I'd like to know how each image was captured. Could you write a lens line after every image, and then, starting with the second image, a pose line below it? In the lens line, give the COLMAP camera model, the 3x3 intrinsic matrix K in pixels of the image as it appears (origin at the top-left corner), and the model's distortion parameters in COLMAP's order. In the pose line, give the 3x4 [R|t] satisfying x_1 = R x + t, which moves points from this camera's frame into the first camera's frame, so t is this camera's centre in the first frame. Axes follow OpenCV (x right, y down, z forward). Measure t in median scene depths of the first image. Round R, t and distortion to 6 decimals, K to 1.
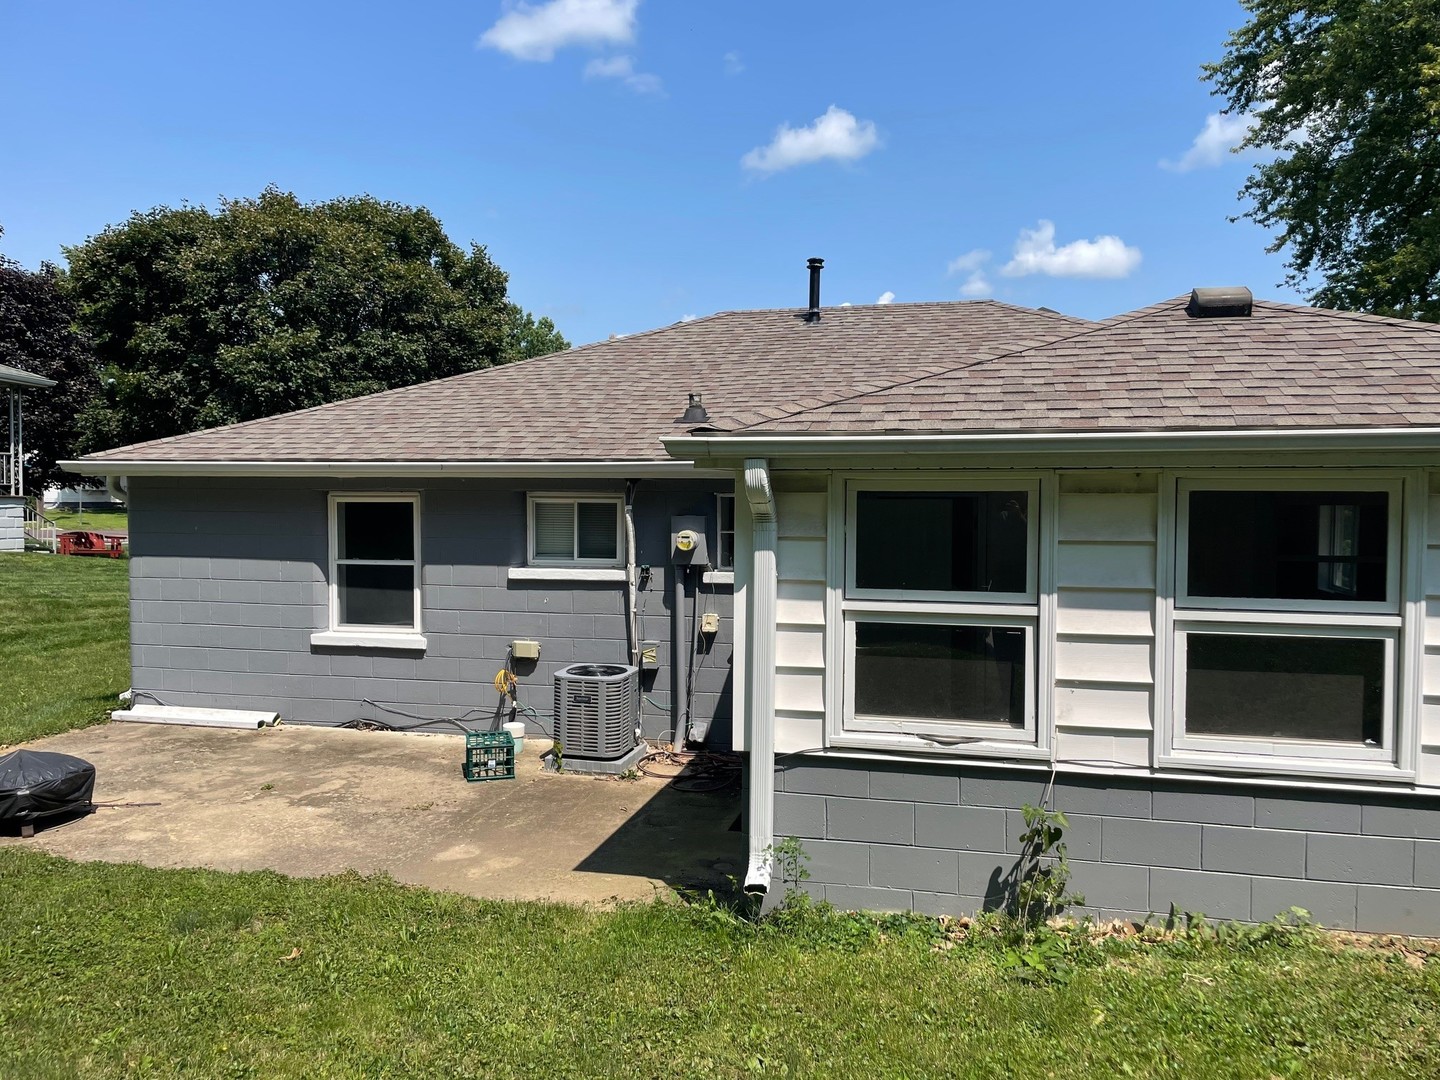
lens RADIAL K [[1084.9, 0, 748.5], [0, 1084.9, 547.0], [0, 0, 1]] dist [0.082862, -0.103253]
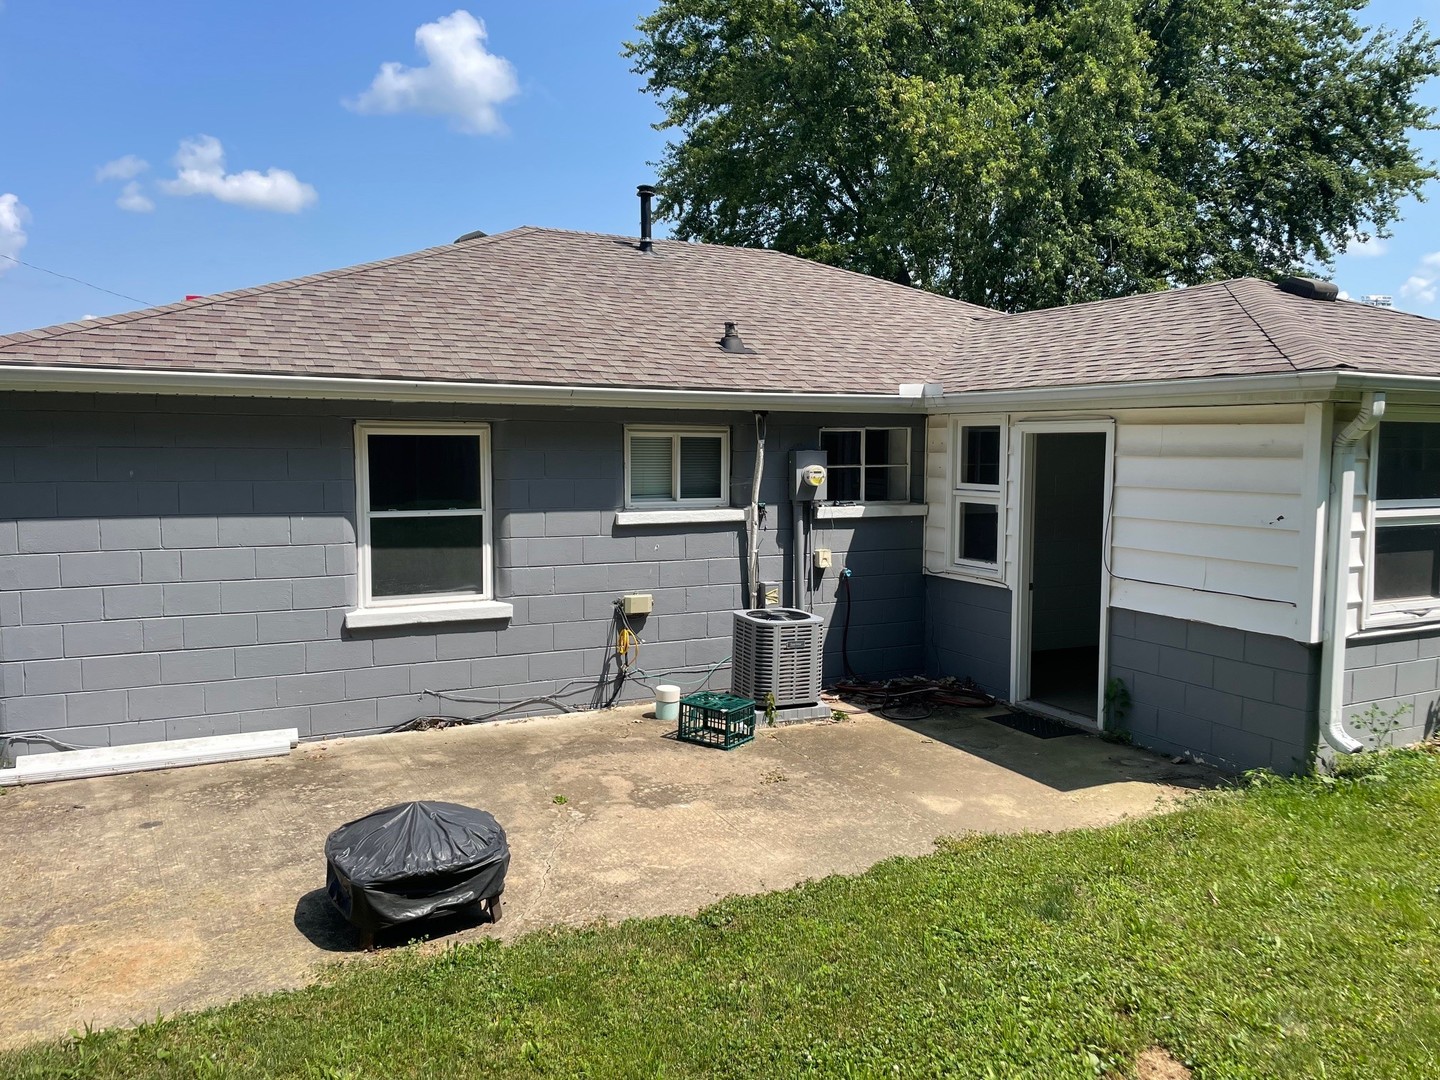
lens RADIAL K [[1084.9, 0, 717.5], [0, 1084.9, 538.0], [0, 0, 1]] dist [0.082862, -0.103253]
pose [[0.756856, -0.055141, 0.651251, -0.728074], [0.027240, 0.998230, 0.052862, -0.003788], [-0.653014, -0.022269, 0.757019, 0.299036]]
